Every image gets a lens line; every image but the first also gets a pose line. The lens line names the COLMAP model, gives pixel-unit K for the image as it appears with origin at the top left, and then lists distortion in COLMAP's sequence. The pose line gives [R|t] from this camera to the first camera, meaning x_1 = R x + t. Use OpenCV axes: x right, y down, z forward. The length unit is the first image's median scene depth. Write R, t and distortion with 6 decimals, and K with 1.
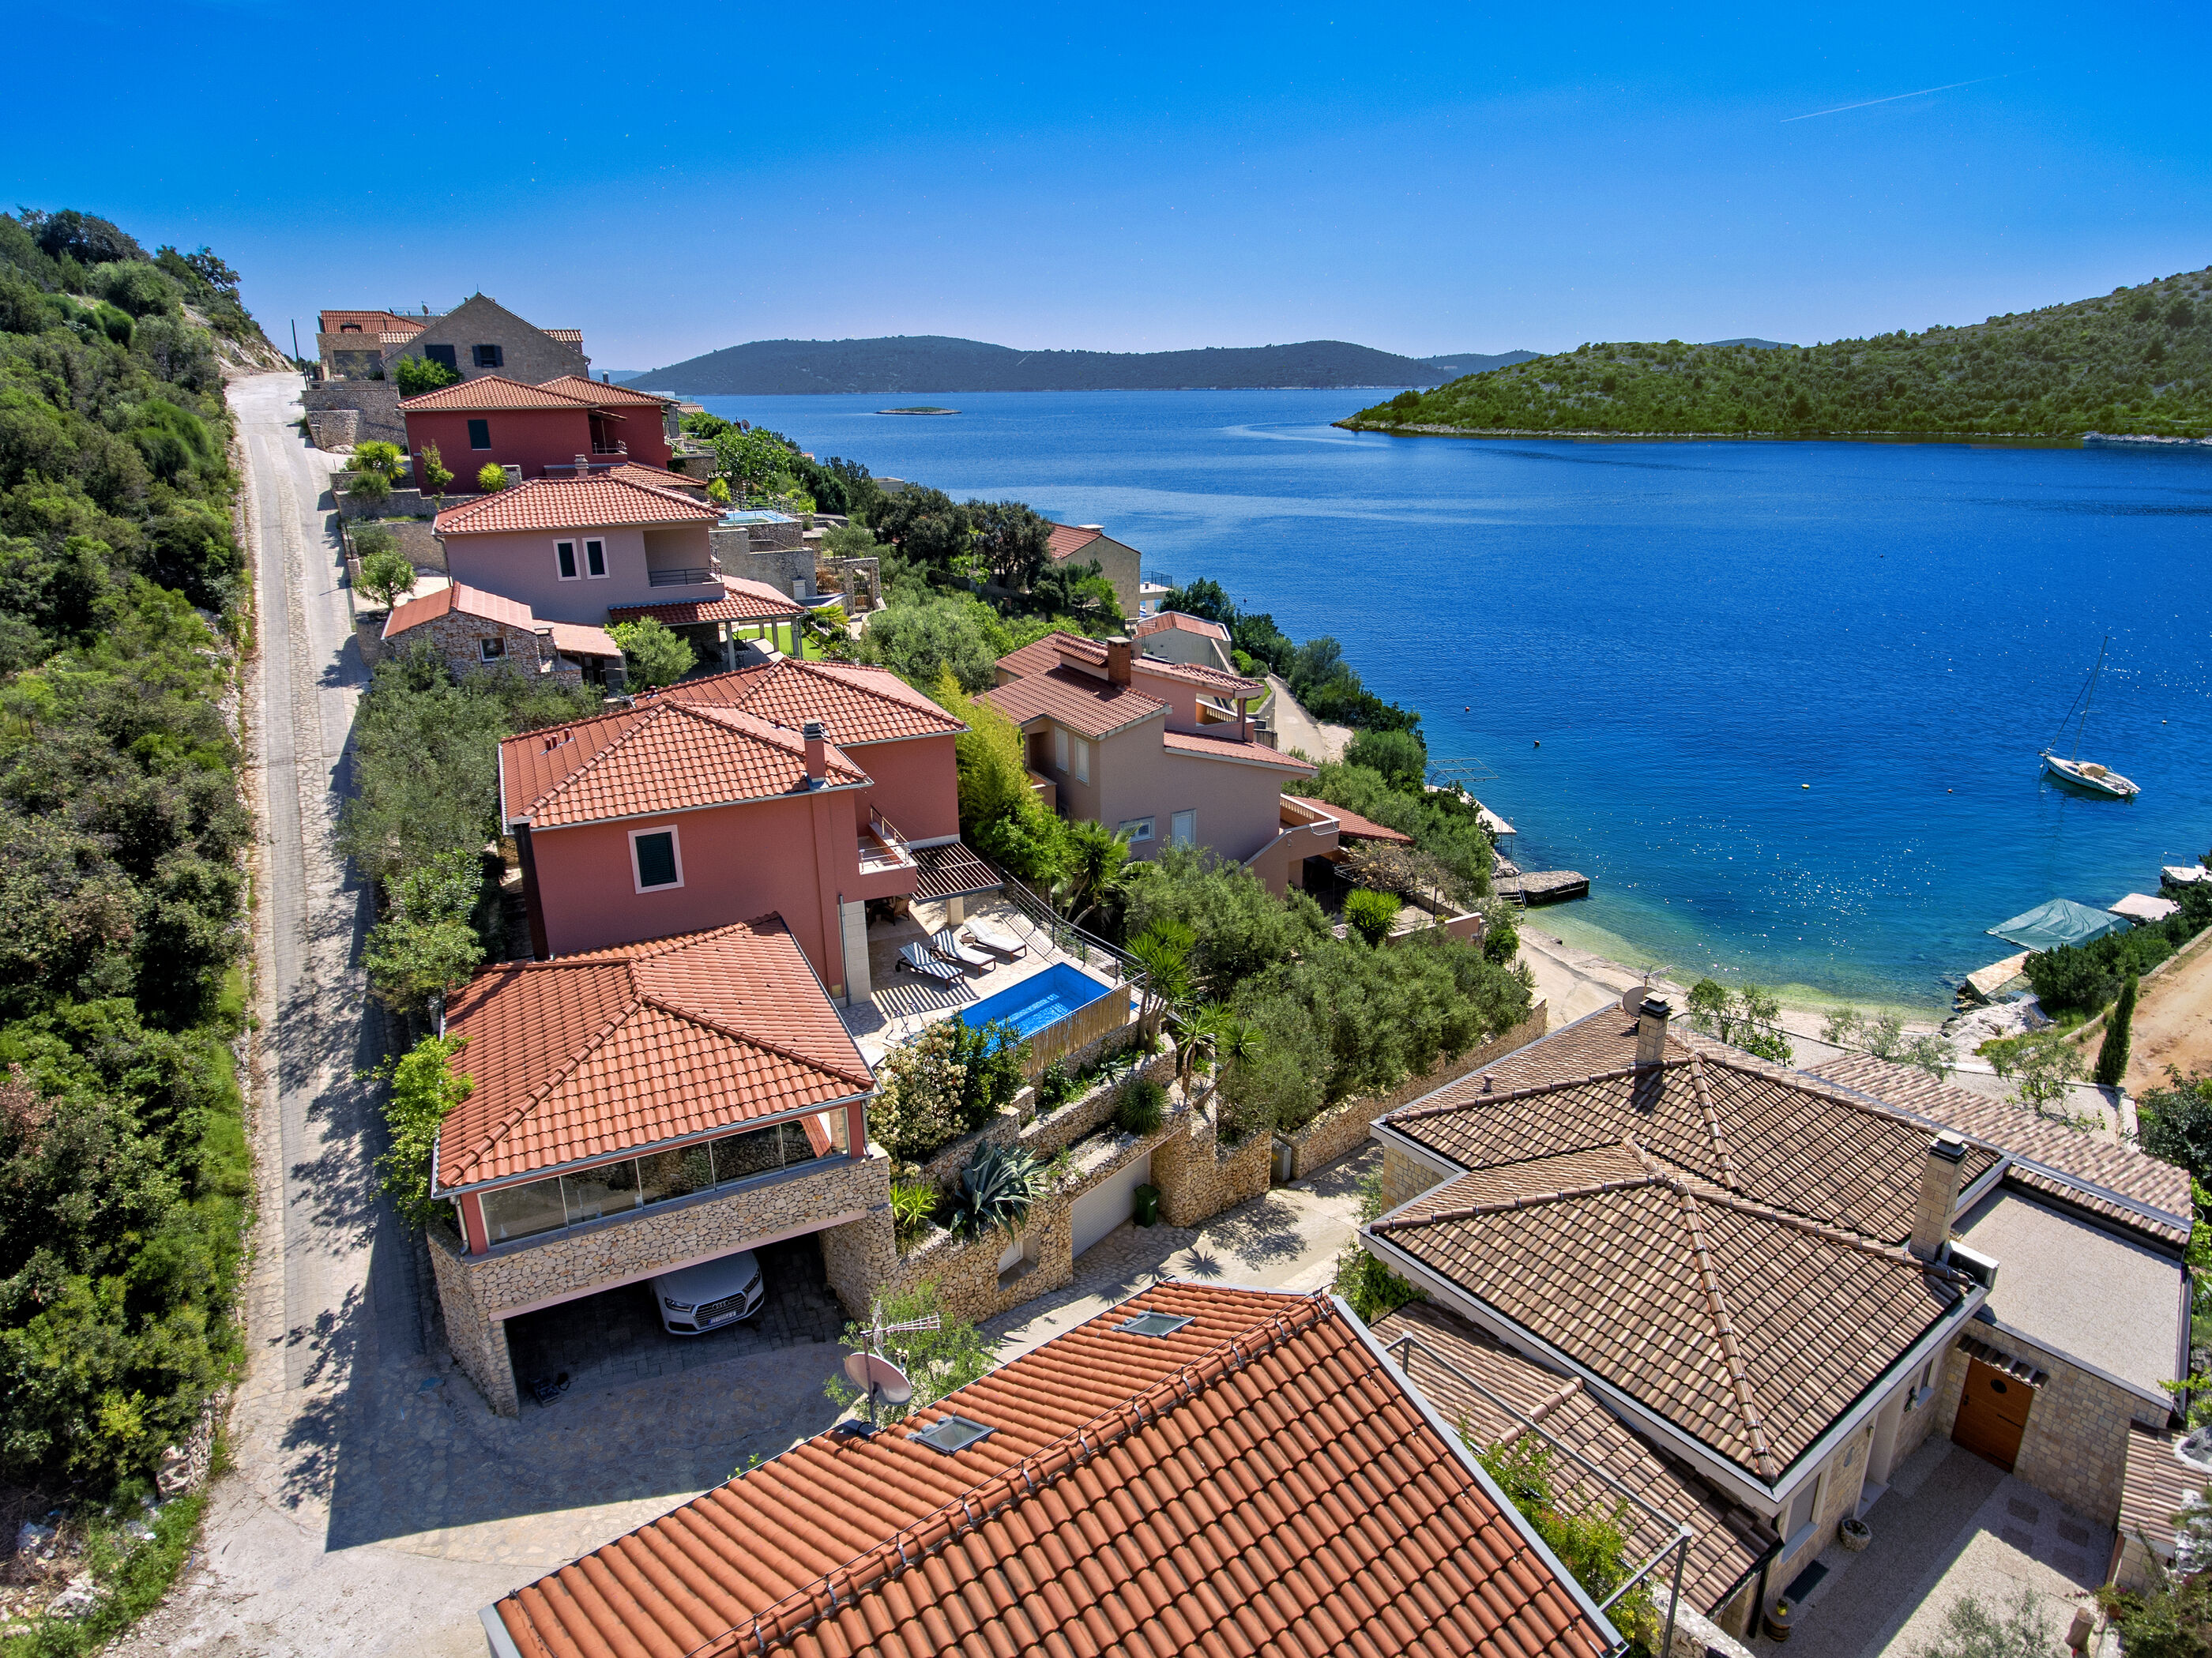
lens RADIAL K [[1295.7, 0, 1106.9], [0, 1295.7, 804.0], [0, 0, 1]] dist [-0.003853, 0.001157]
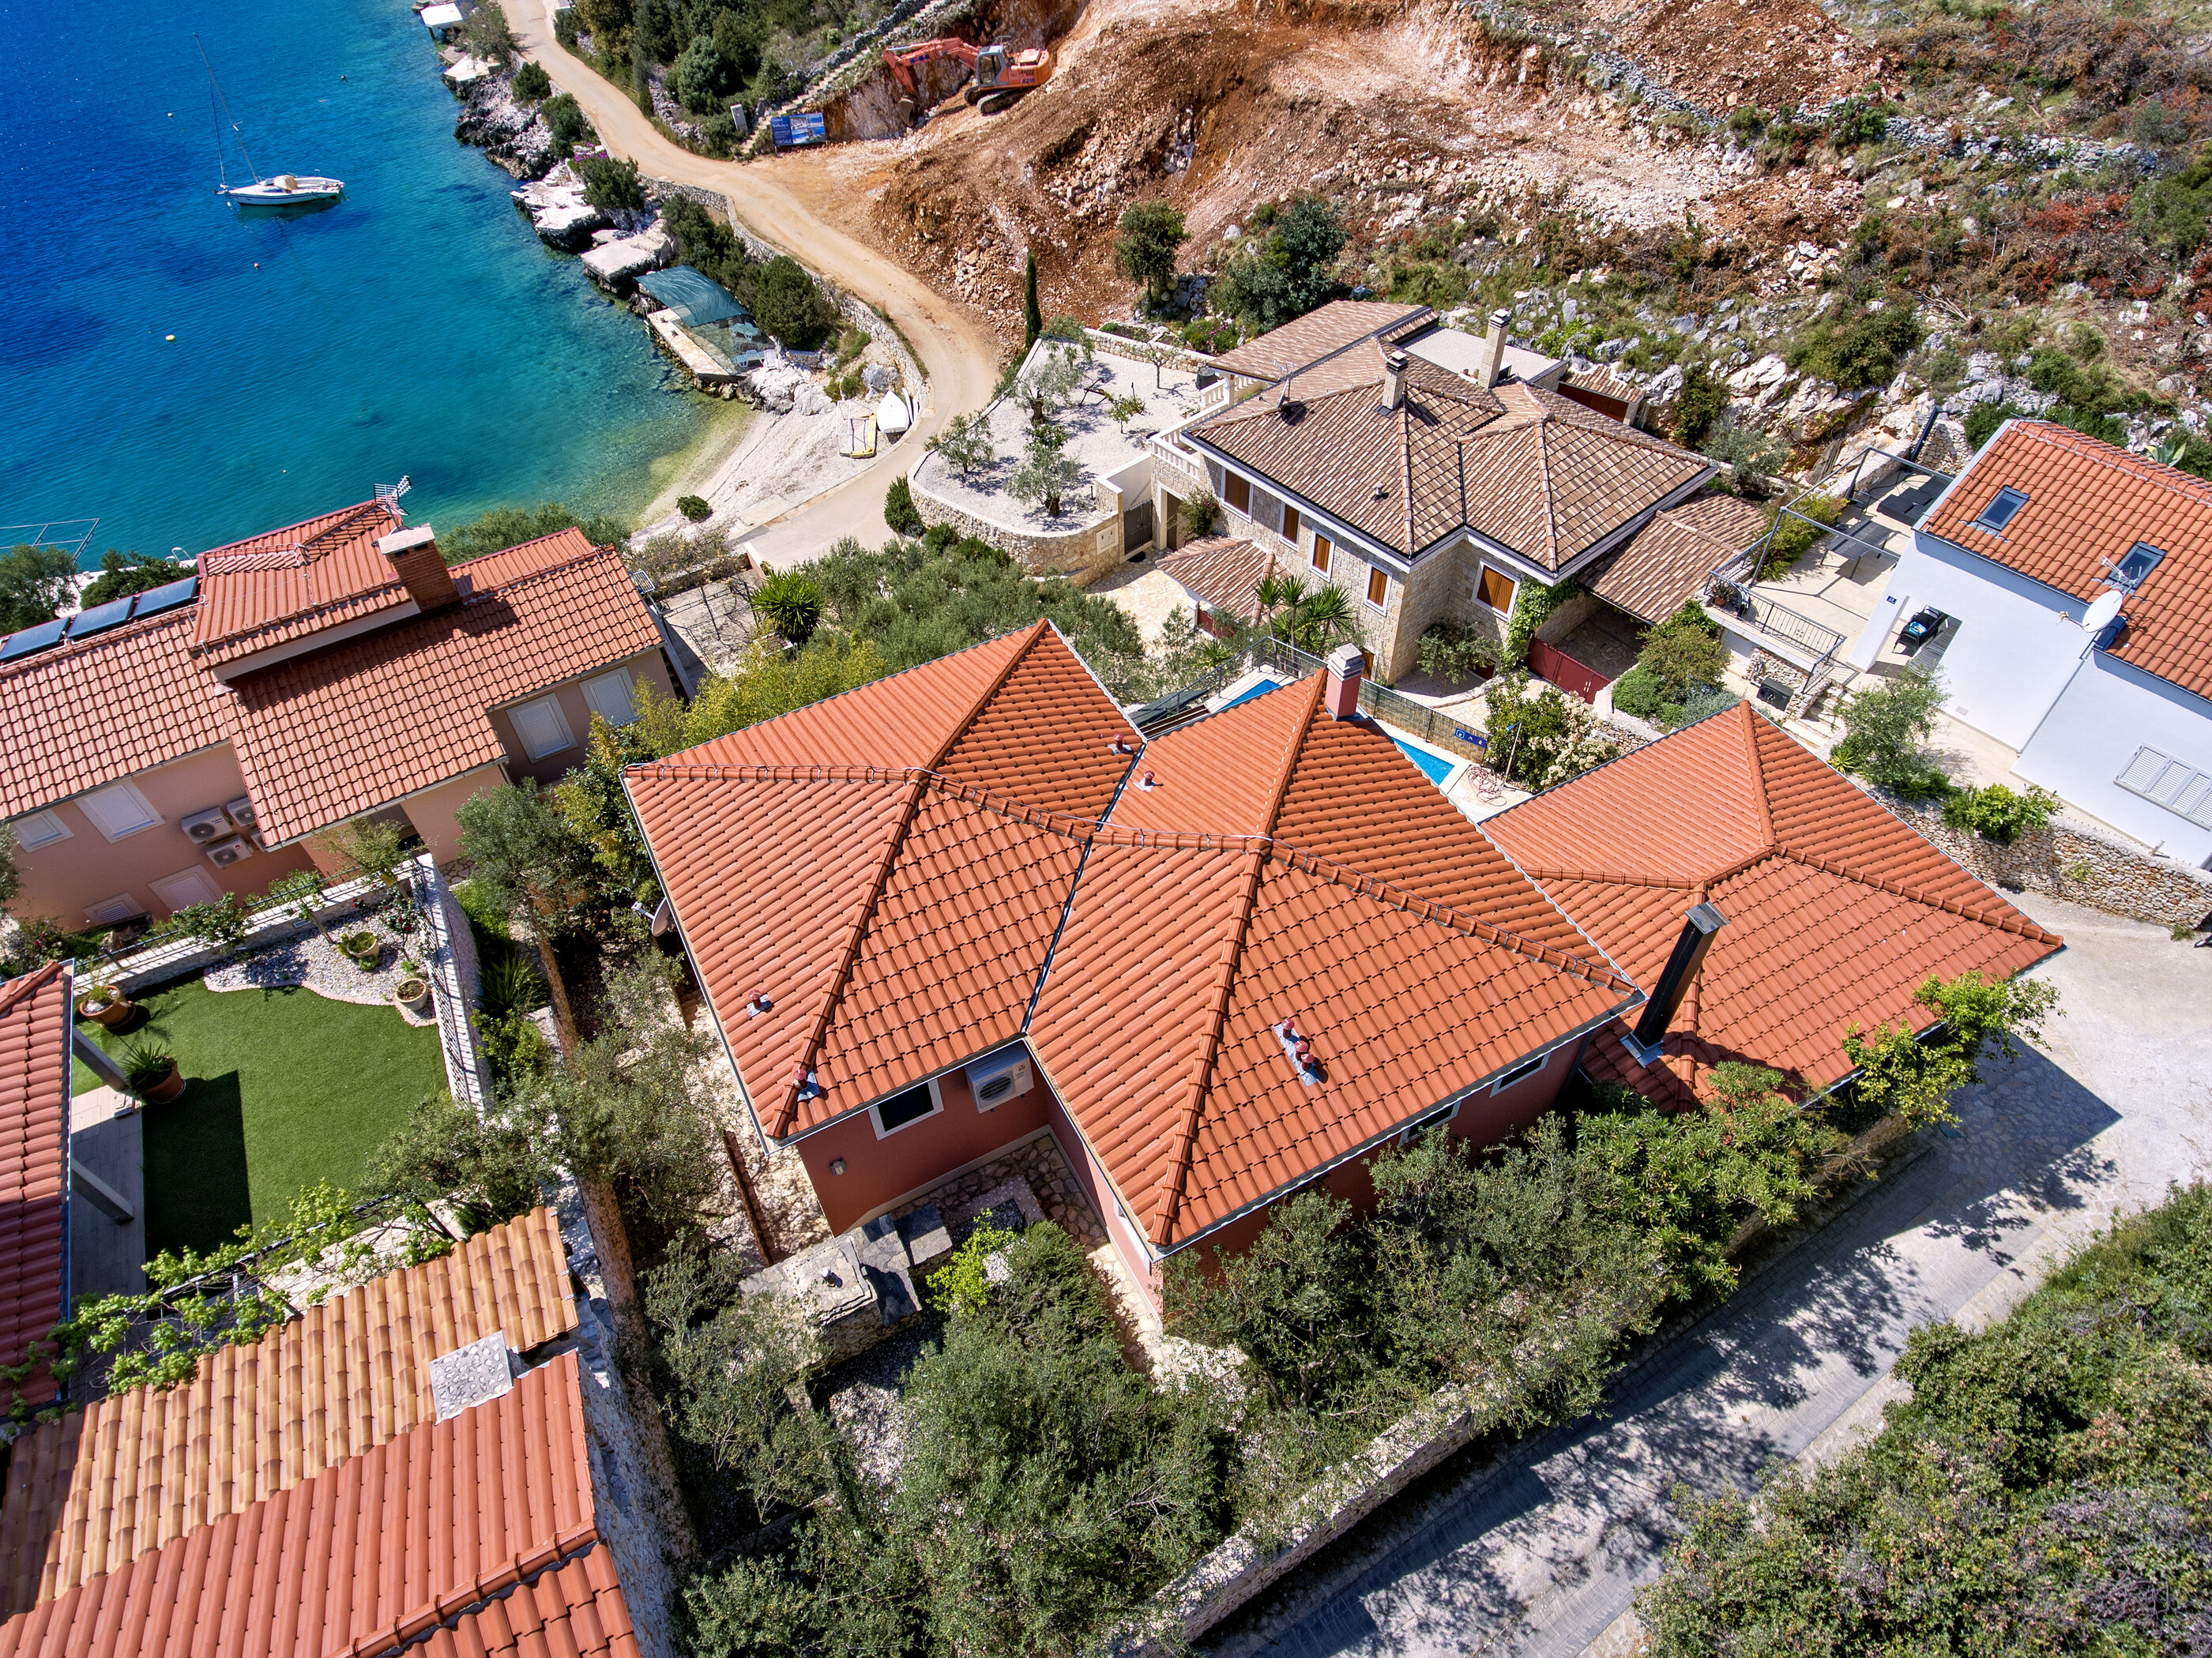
lens RADIAL K [[1295.7, 0, 1106.9], [0, 1295.7, 804.0], [0, 0, 1]] dist [-0.003853, 0.001157]
pose [[-0.055130, -0.715539, 0.696394, -0.861015], [0.334325, 0.643967, 0.688137, -0.593621], [-0.940844, 0.270759, 0.203721, 1.130379]]
